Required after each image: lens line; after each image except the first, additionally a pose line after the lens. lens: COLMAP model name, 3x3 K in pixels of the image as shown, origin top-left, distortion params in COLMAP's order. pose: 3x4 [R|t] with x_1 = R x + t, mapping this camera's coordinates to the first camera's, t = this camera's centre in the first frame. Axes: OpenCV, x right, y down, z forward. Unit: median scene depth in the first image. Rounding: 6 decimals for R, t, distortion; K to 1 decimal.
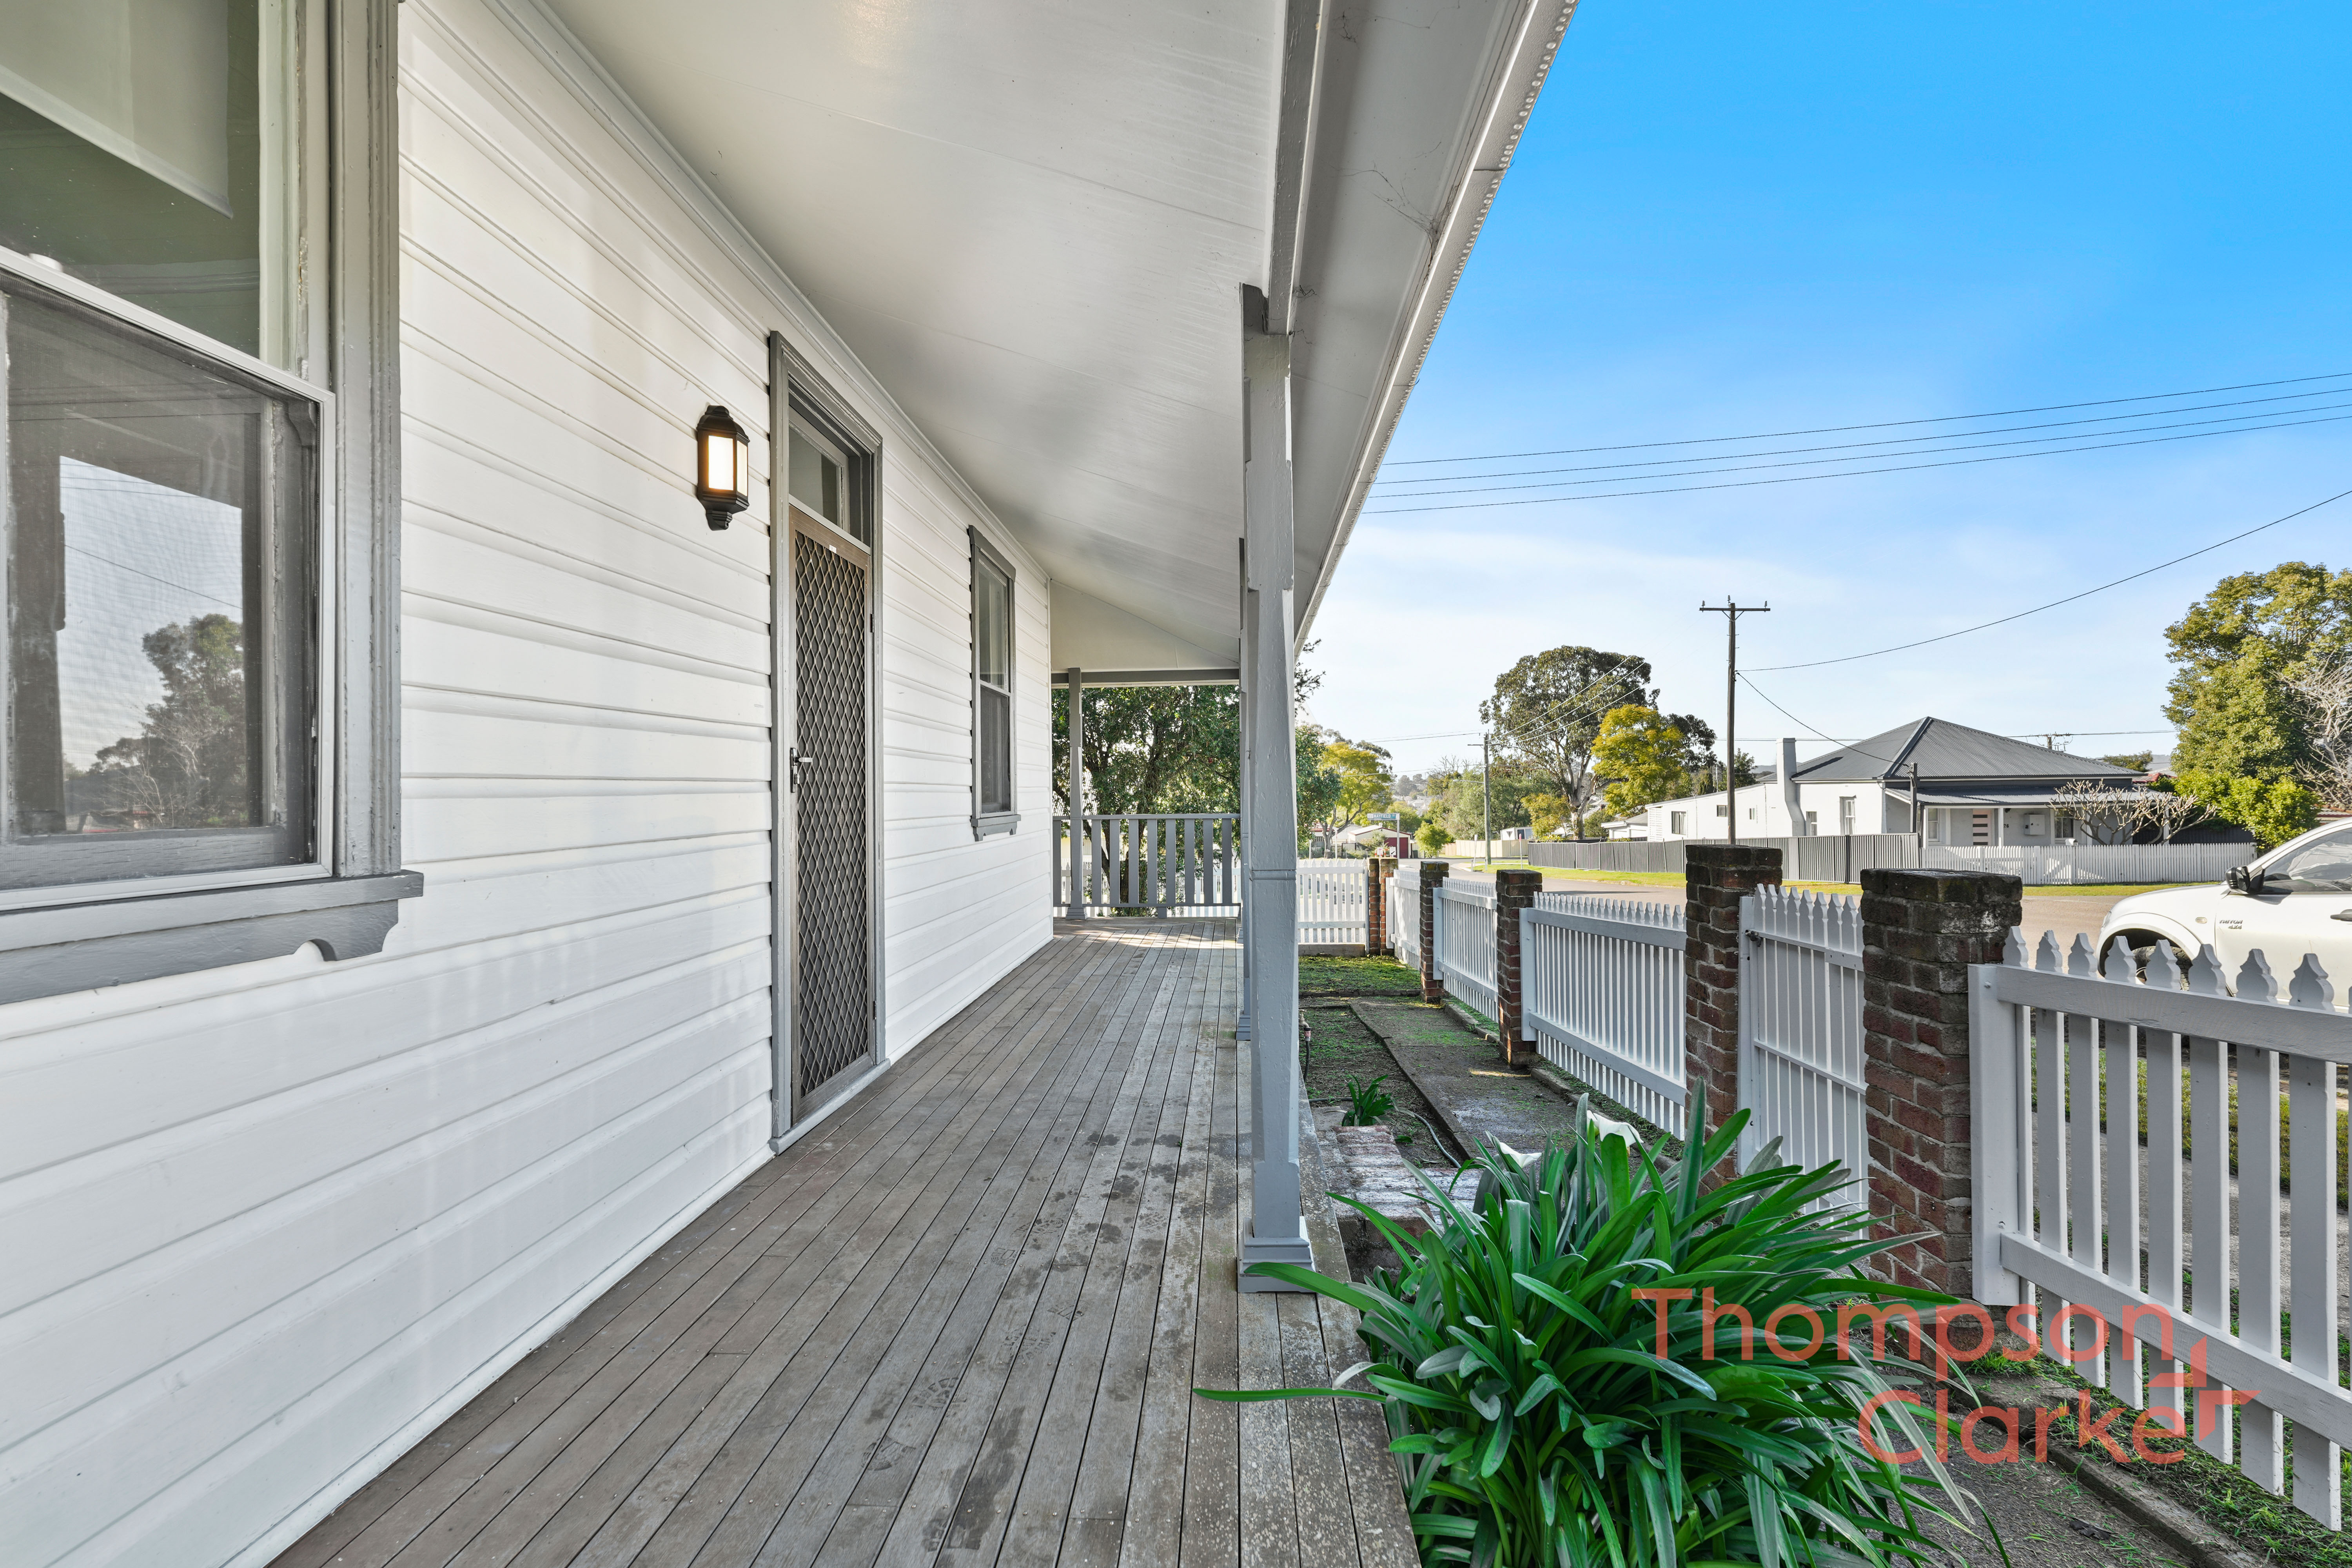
lens RADIAL K [[1064.9, 0, 1177.4], [0, 1064.9, 787.6], [0, 0, 1]] dist [-0.000352, 0.000057]
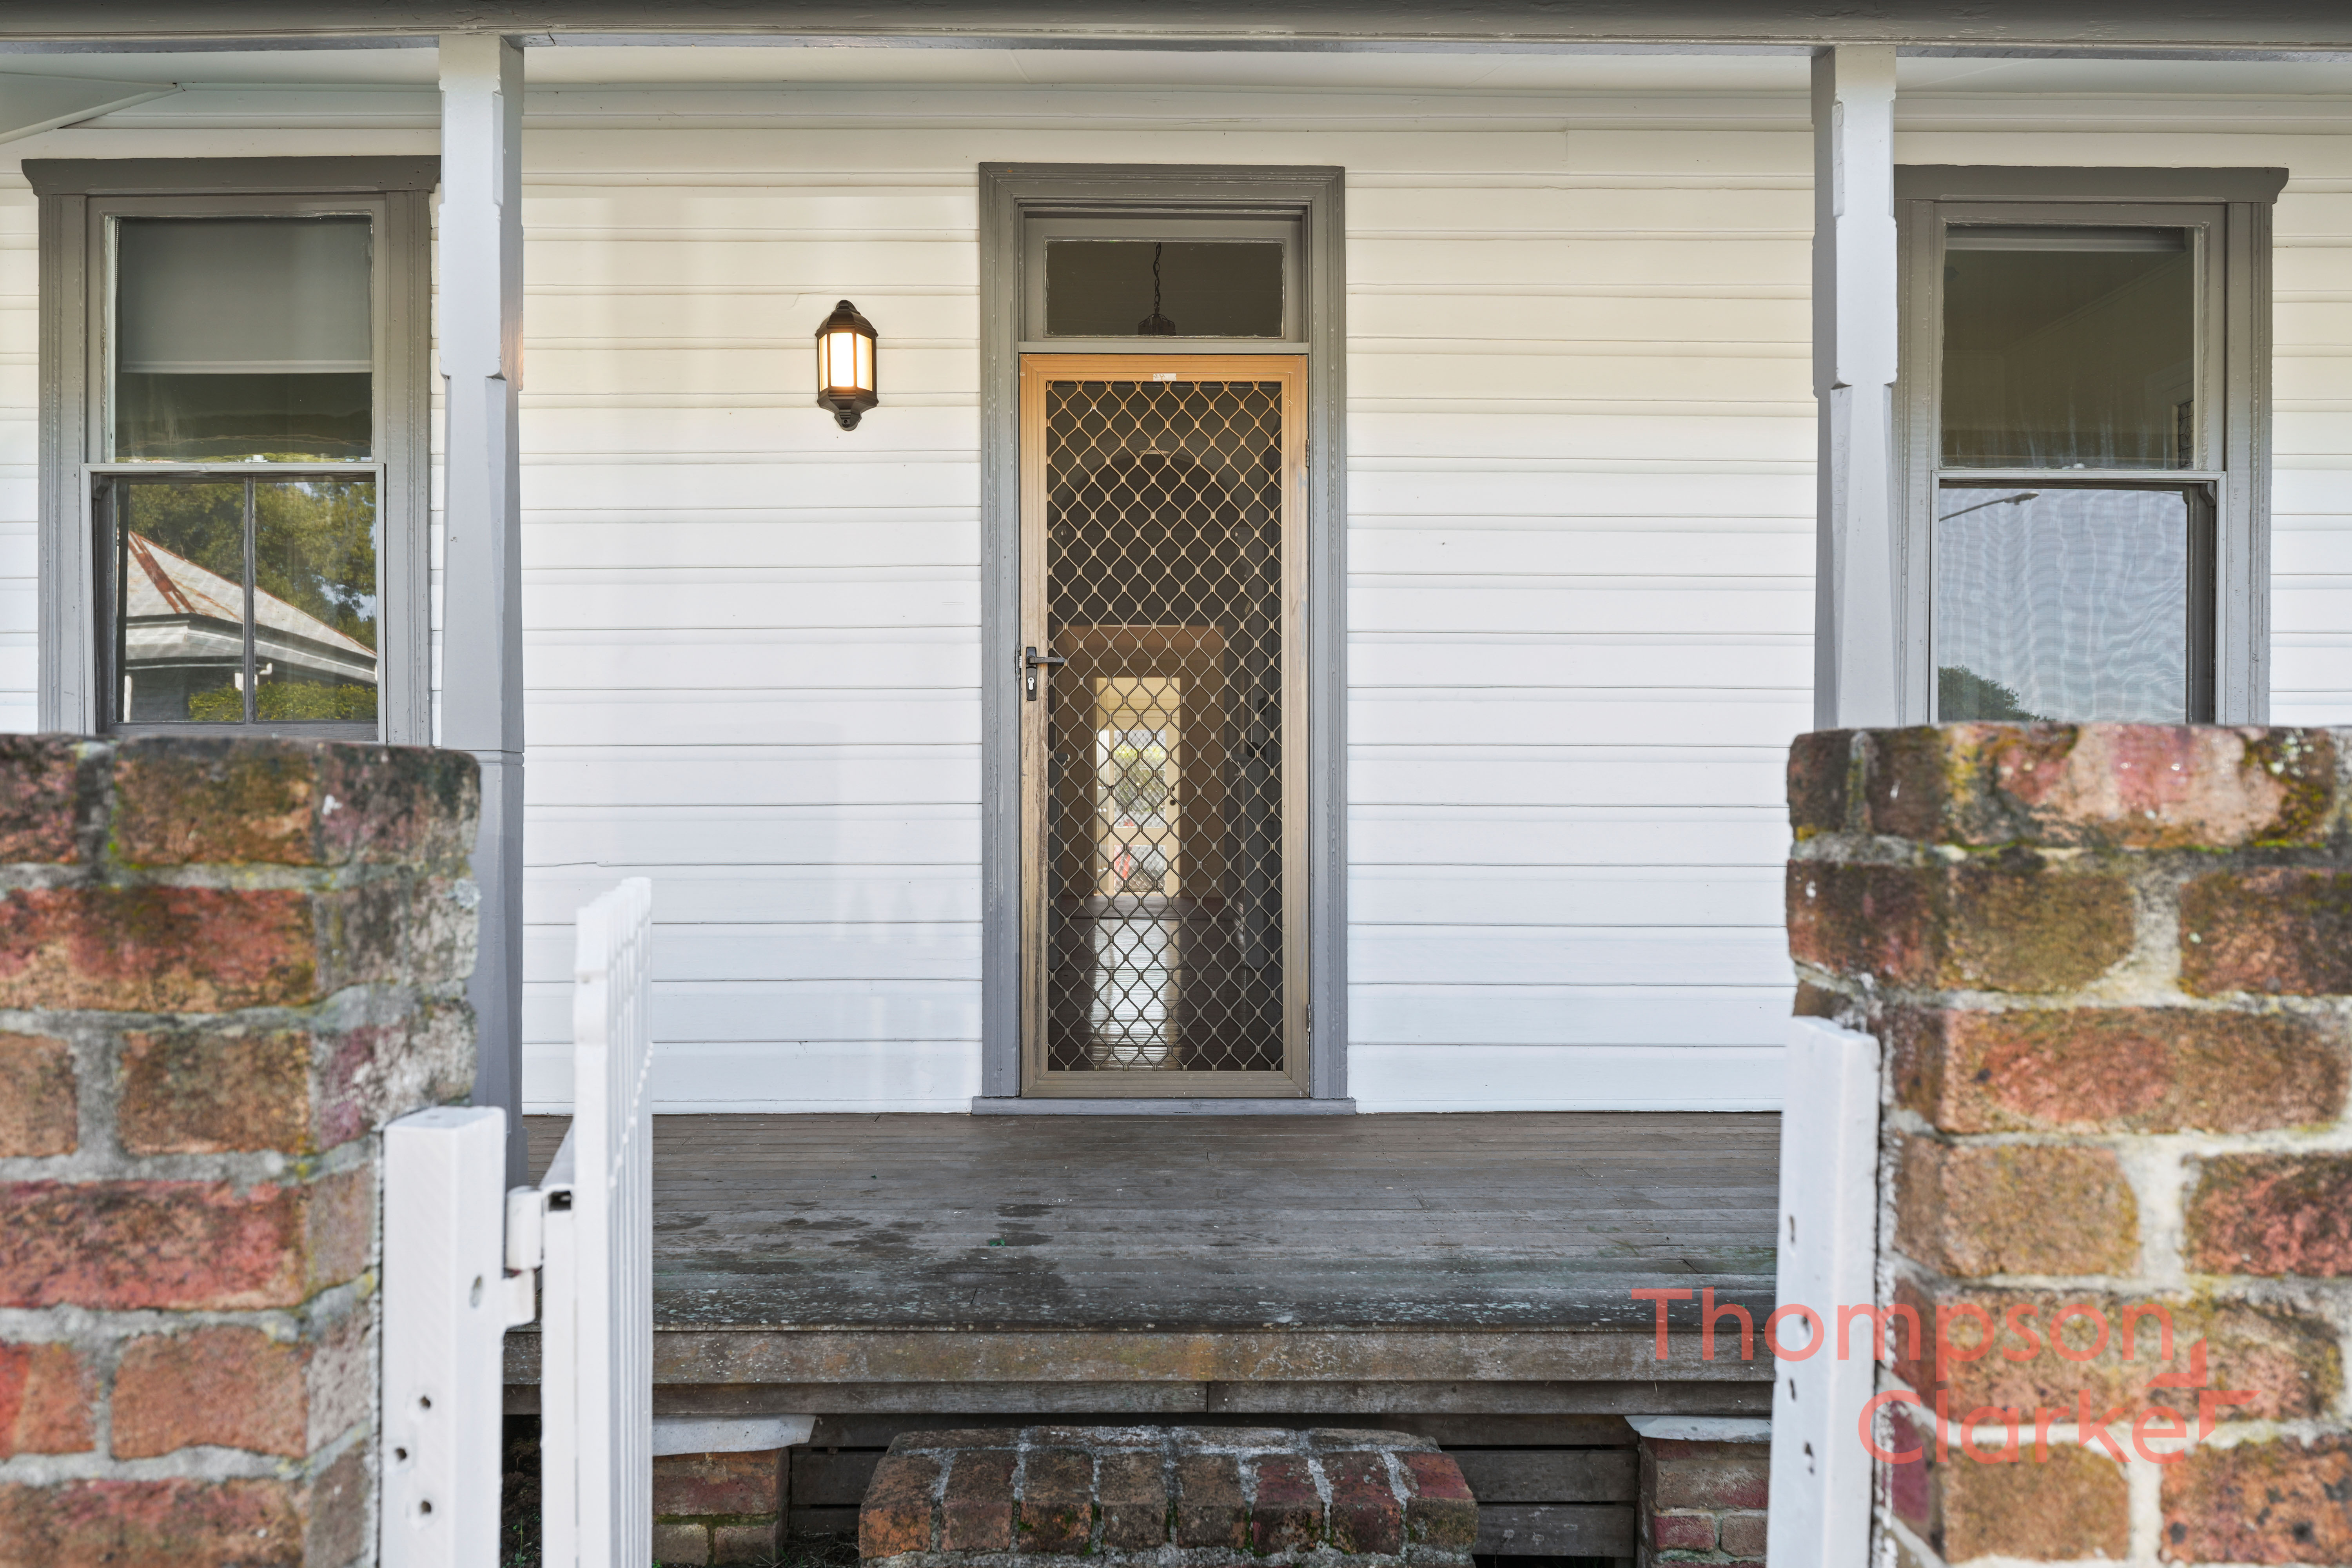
lens RADIAL K [[1678.7, 0, 1177.0], [0, 1678.7, 779.1], [0, 0, 1]] dist [-0.000773, -0.000347]
pose [[0.059342, 0.011103, -0.998176, 1.095044], [0.004486, 0.999925, 0.011389, 0.060209], [0.998228, -0.005154, 0.059288, 1.169945]]
